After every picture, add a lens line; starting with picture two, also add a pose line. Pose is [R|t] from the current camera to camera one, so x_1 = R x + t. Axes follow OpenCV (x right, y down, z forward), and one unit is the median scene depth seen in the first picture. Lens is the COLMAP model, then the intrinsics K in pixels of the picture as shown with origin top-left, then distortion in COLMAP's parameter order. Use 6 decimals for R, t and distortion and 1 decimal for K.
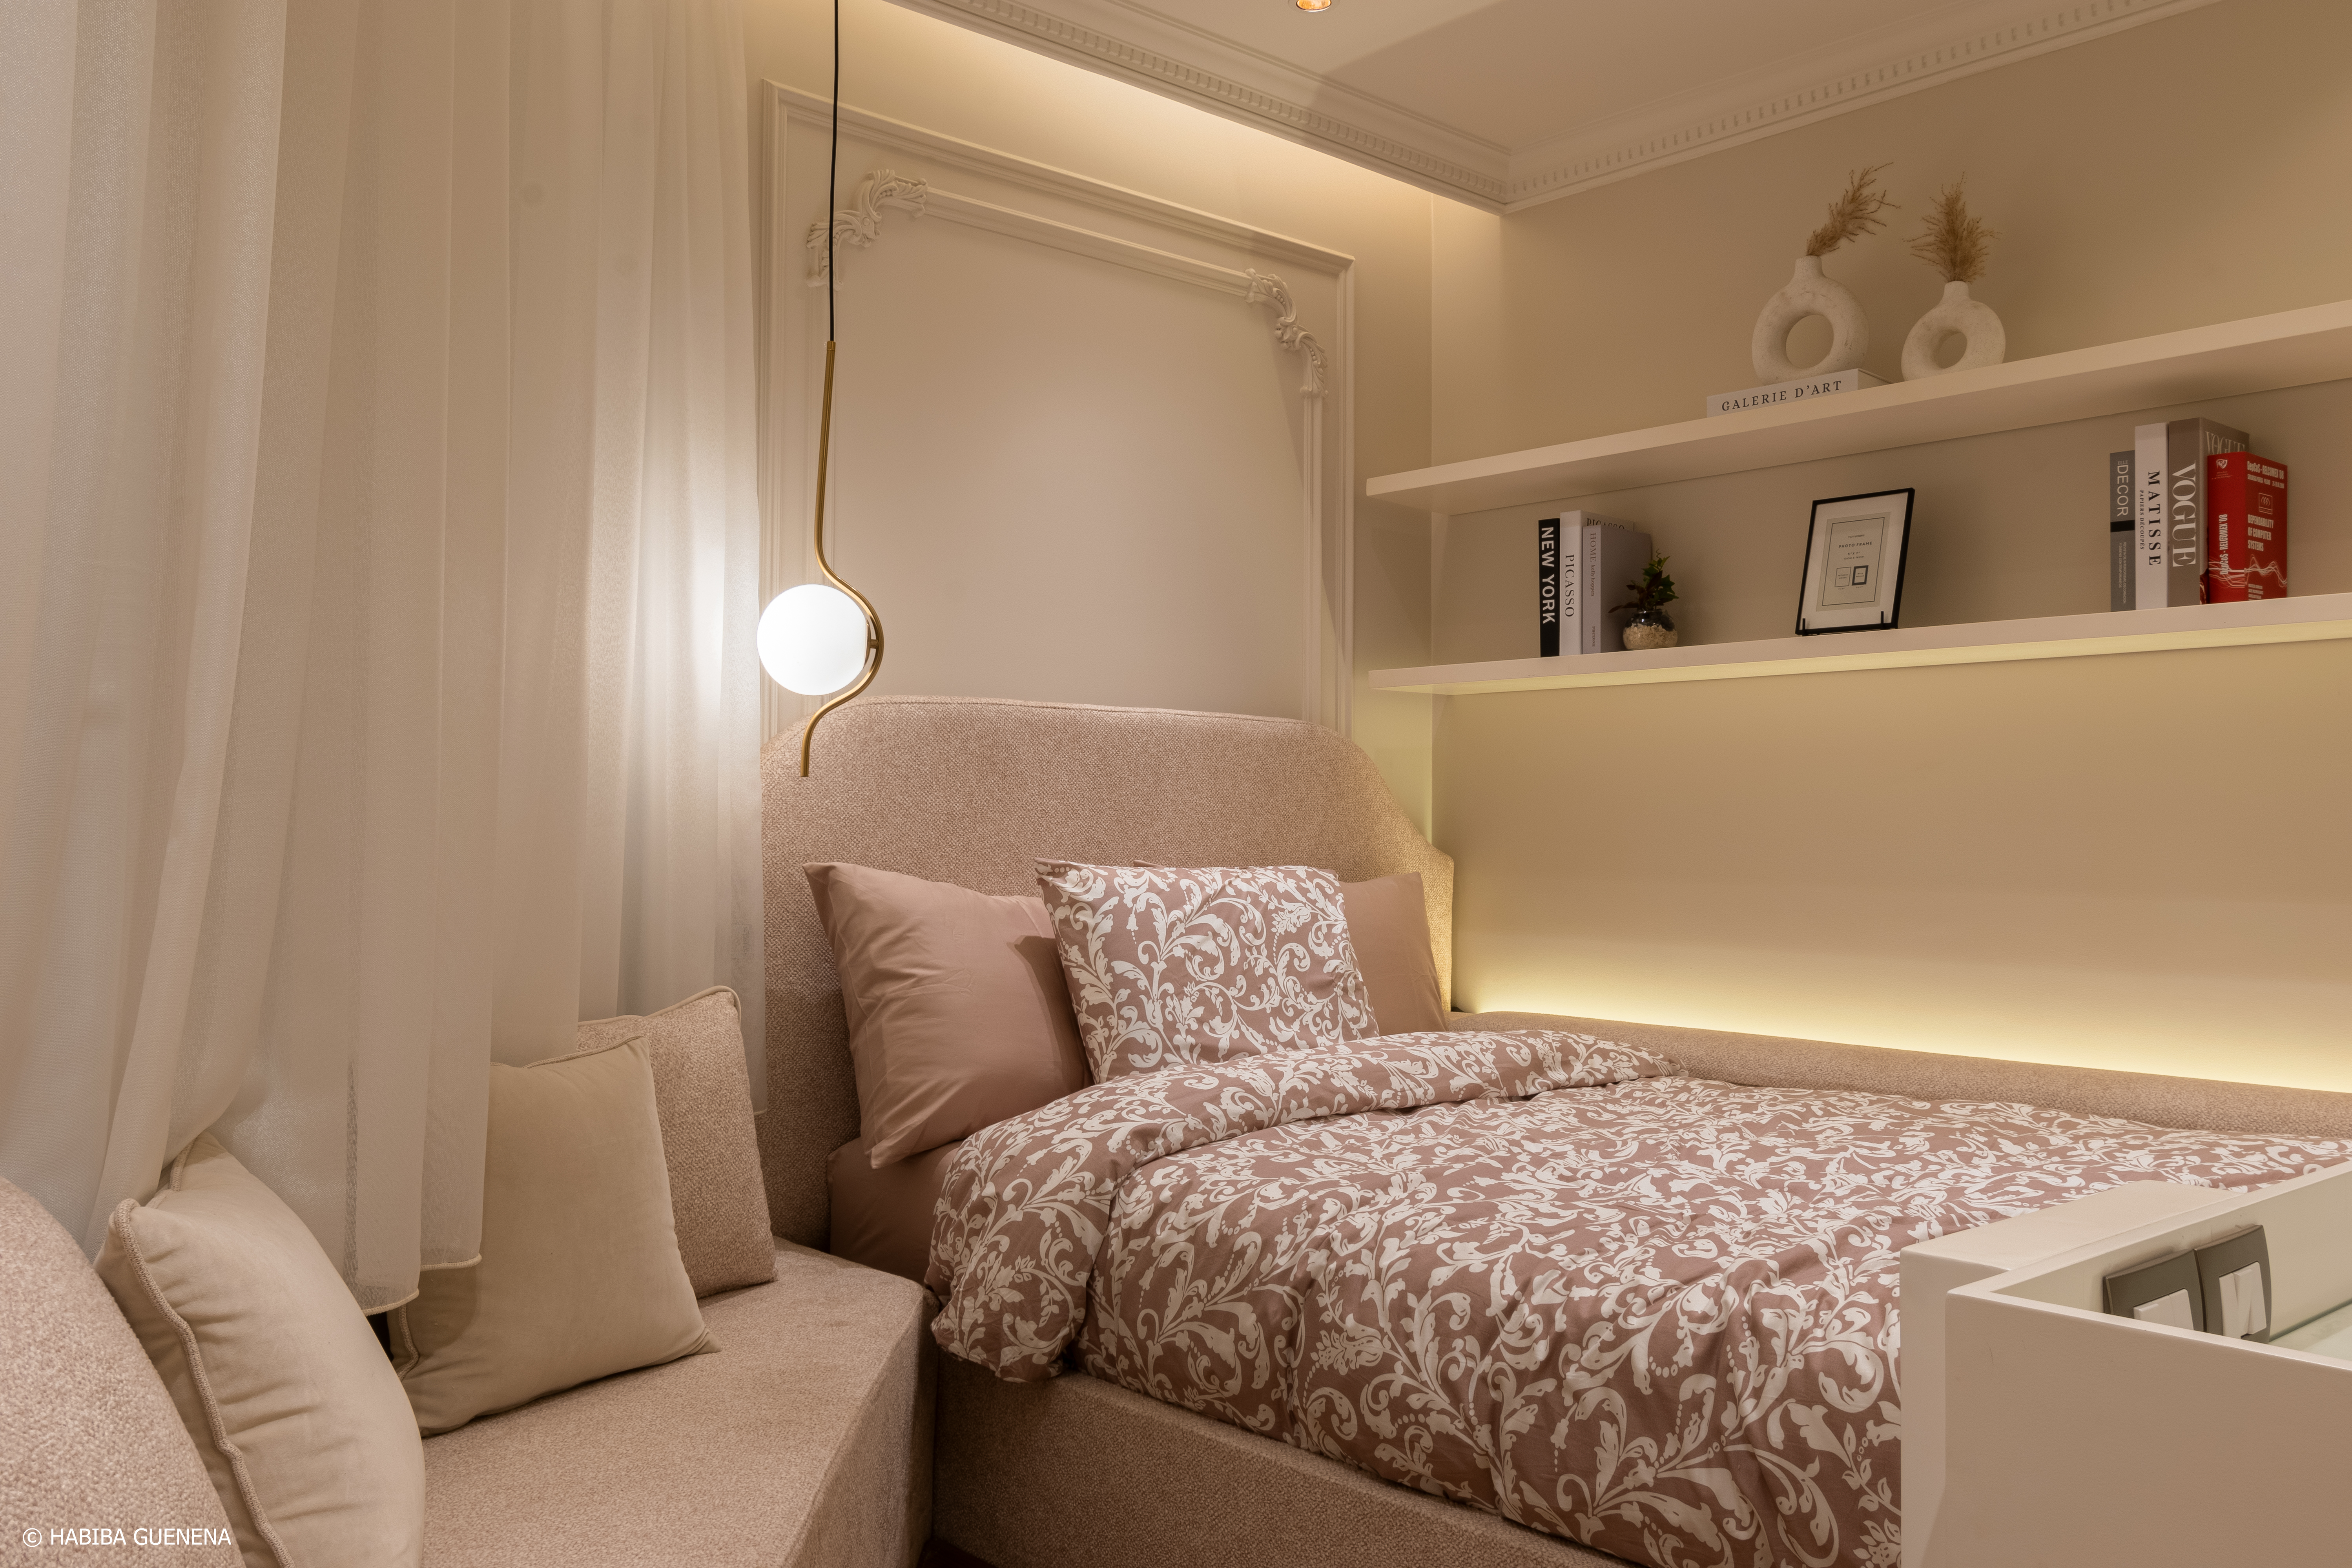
lens RADIAL K [[1922.5, 0, 1186.9], [0, 1922.5, 778.5], [0, 0, 1]] dist [0.014159, -0.014097]
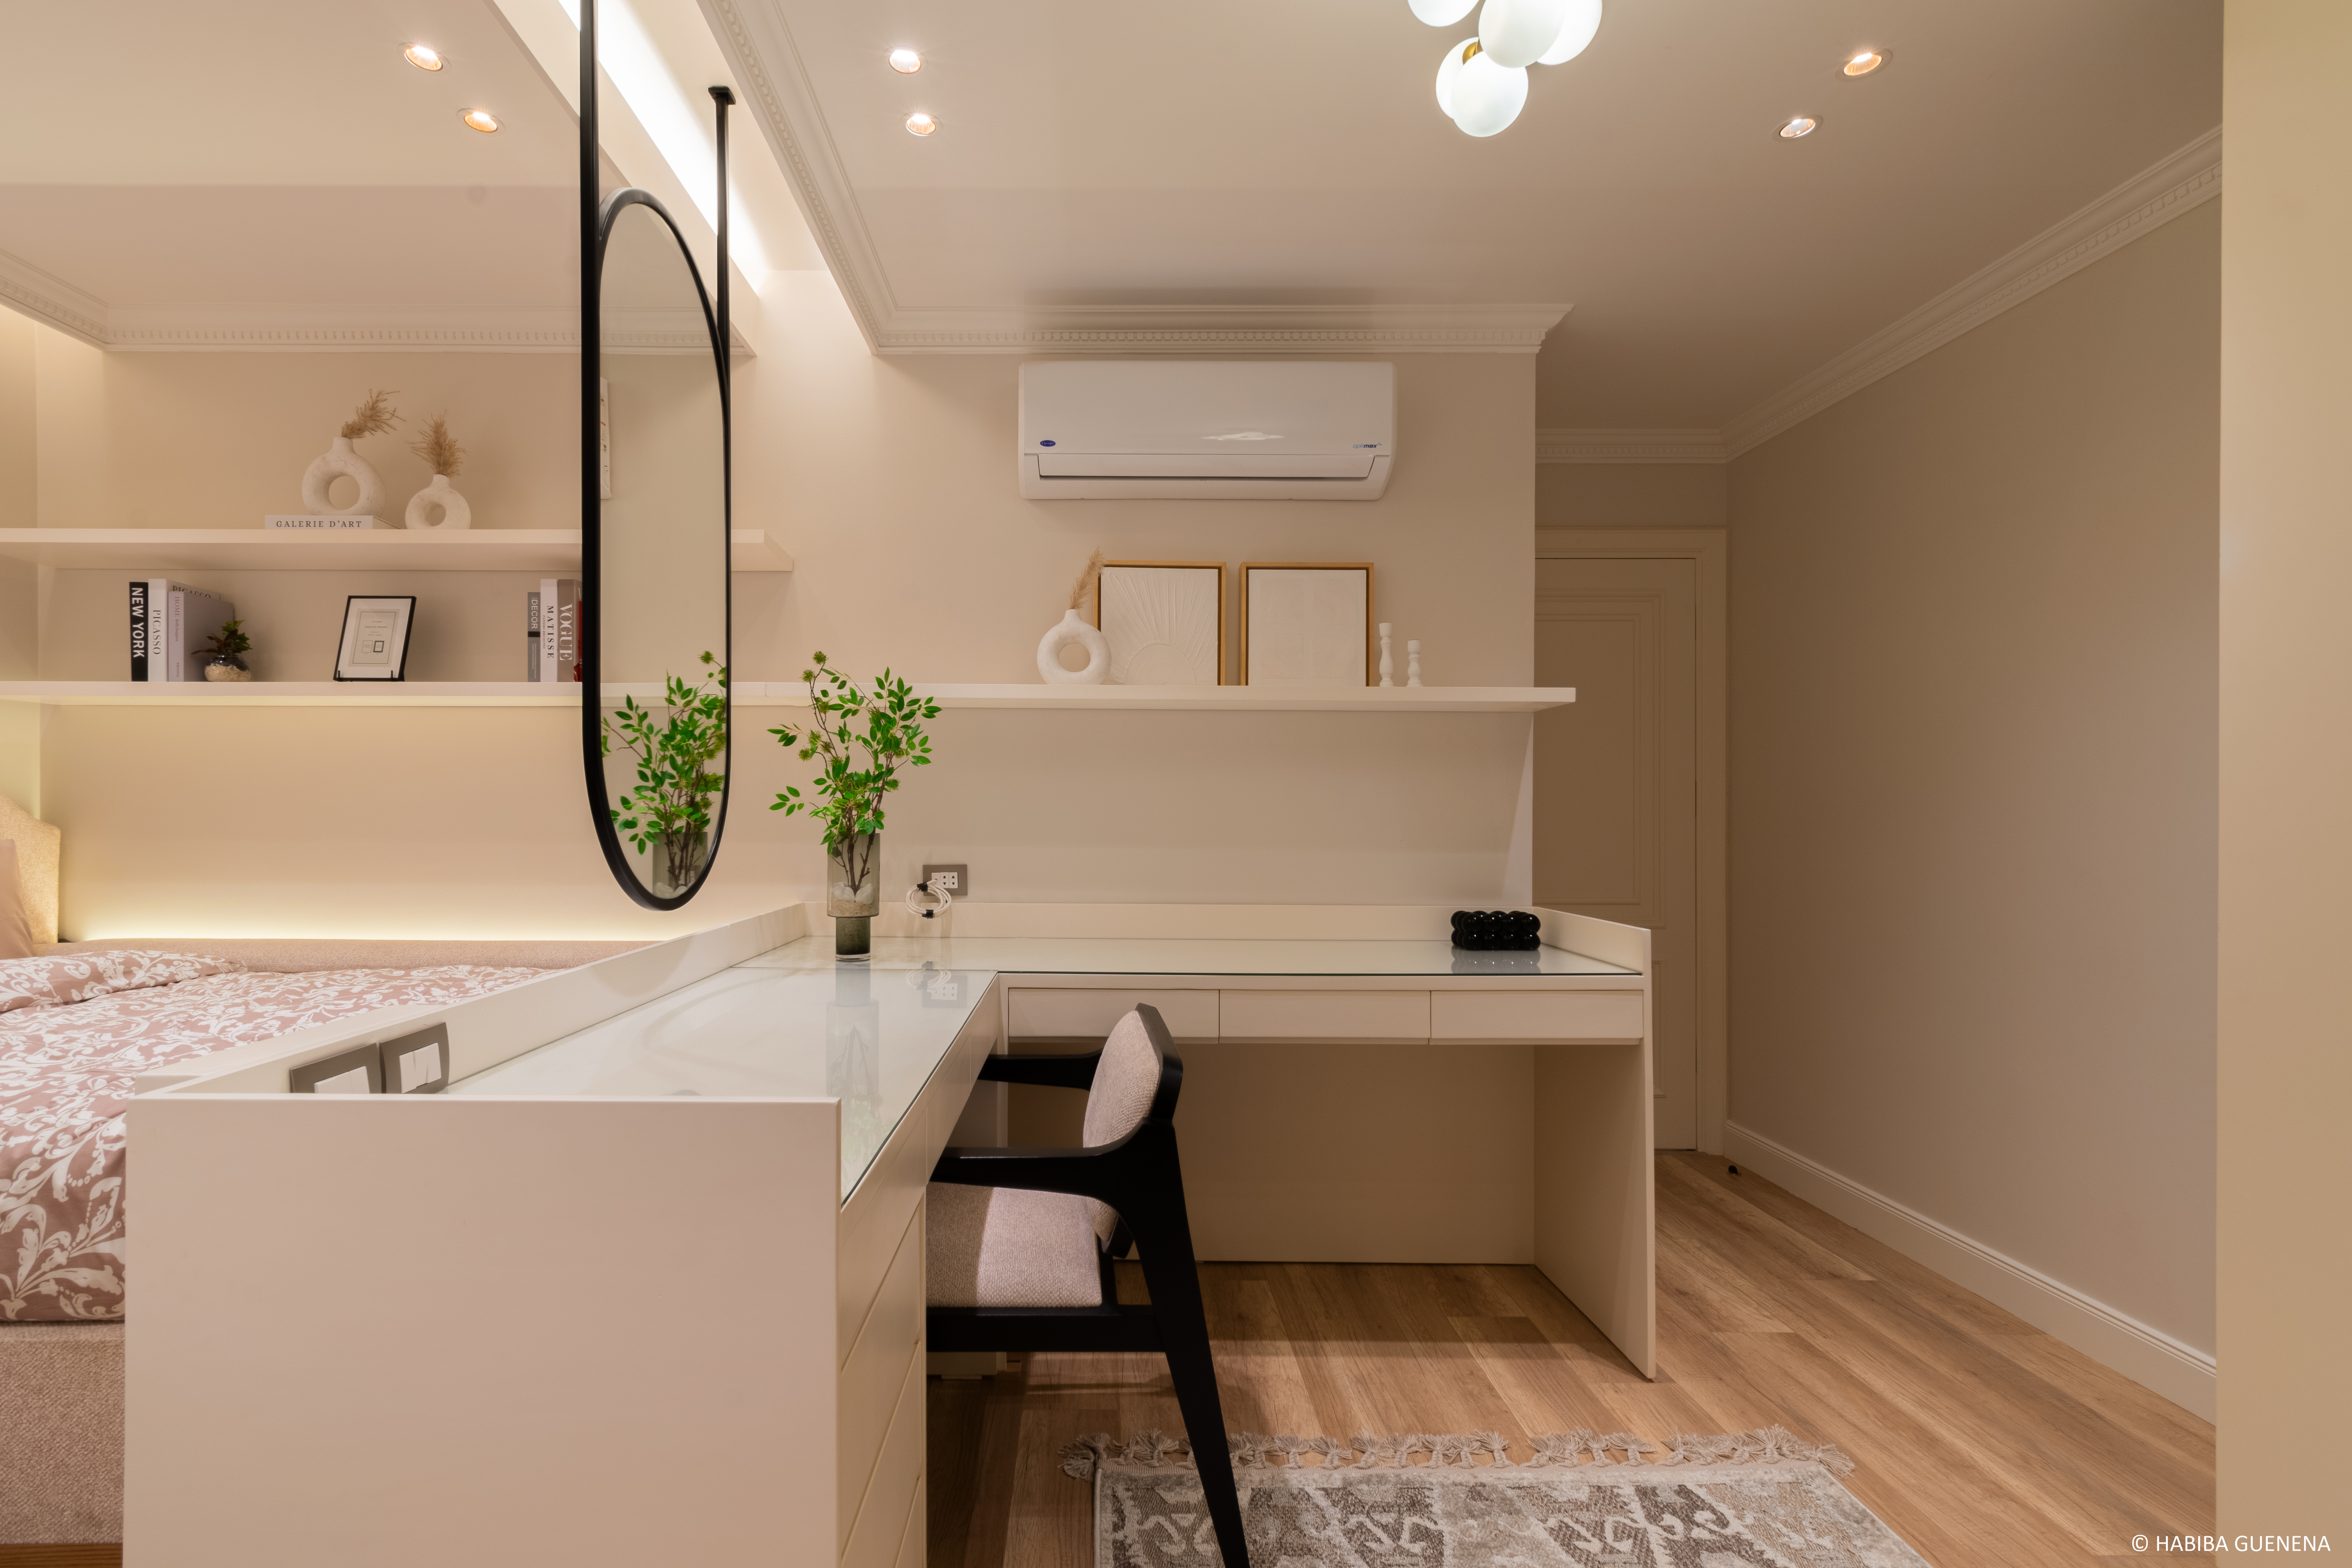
lens RADIAL K [[1072.1, 0, 1139.5], [0, 1072.1, 814.0], [0, 0, 1]] dist [0.009556, -0.000980]
pose [[0.672028, -0.007260, 0.740490, 0.116348], [-0.018434, 0.999478, 0.026528, -0.002094], [-0.740296, -0.031478, 0.671544, -0.075971]]
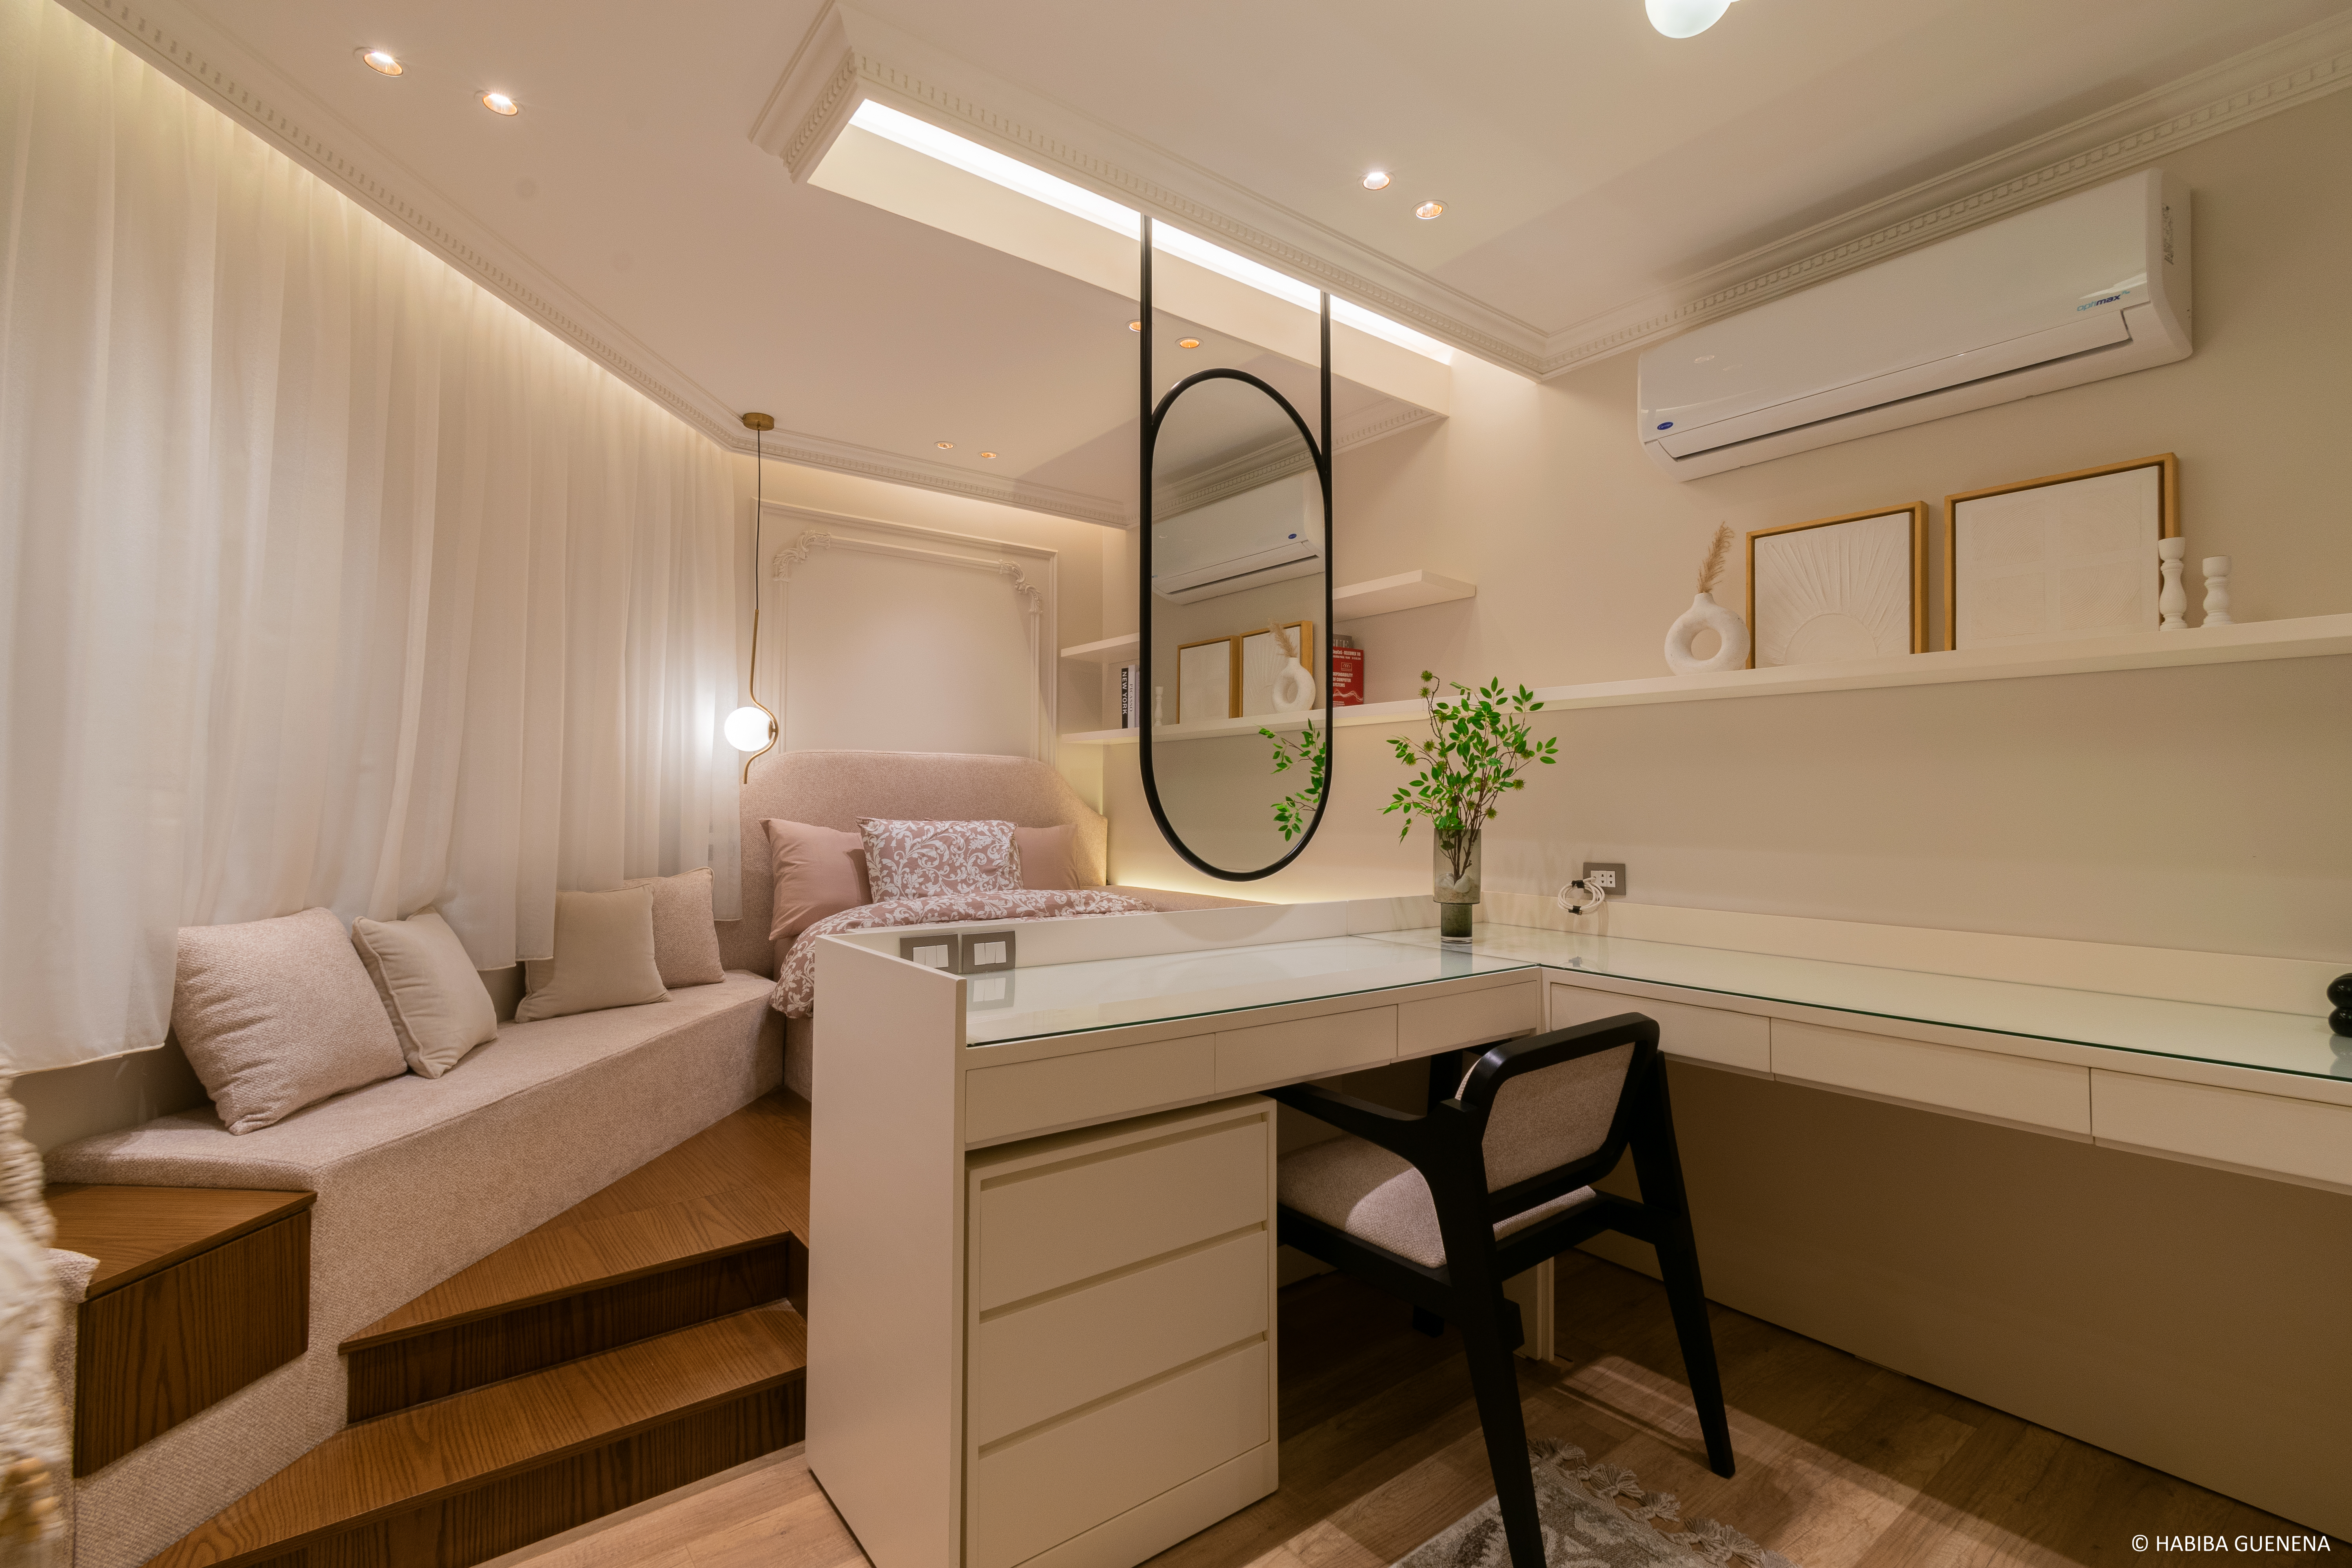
lens RADIAL K [[1072.1, 0, 1184.8], [0, 1072.1, 780.6], [0, 0, 1]] dist [0.009556, -0.000980]
pose [[0.996623, -0.003319, -0.082052, 0.451561], [0.003581, 0.999989, 0.003048, -0.007026], [0.082041, -0.003331, 0.996623, -0.321931]]
